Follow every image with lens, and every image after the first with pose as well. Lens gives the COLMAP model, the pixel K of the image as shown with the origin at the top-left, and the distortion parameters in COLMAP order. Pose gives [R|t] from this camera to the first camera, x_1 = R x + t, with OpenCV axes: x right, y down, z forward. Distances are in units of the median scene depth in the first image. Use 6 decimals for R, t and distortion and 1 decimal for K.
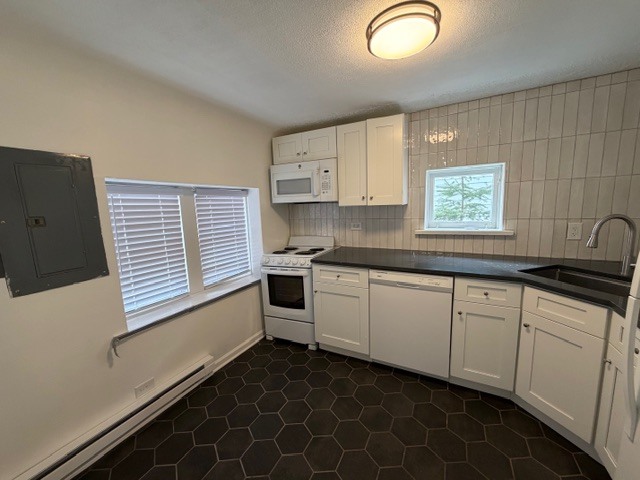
lens RADIAL K [[256.1, 0, 317.7], [0, 256.1, 240.0], [0, 0, 1]] dist [0.000874, 0.000077]
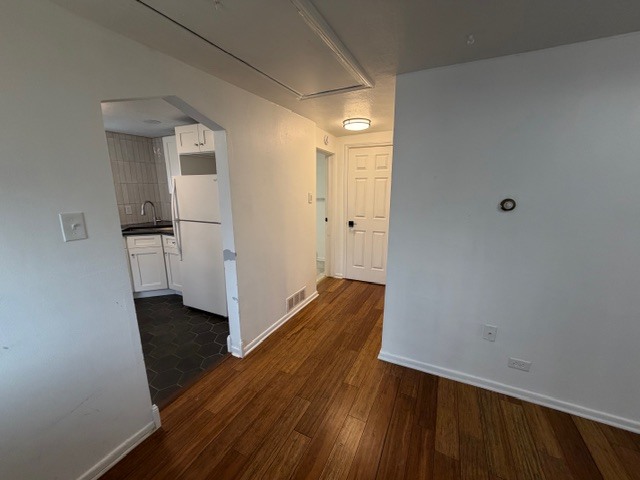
lens RADIAL K [[256.1, 0, 319.9], [0, 256.1, 240.8], [0, 0, 1]] dist [0.000874, 0.000077]
pose [[-0.017898, -0.171344, 0.985049, -0.872846], [0.144199, 0.974464, 0.172123, 0.059339], [-0.989387, 0.145124, 0.007267, -0.376566]]
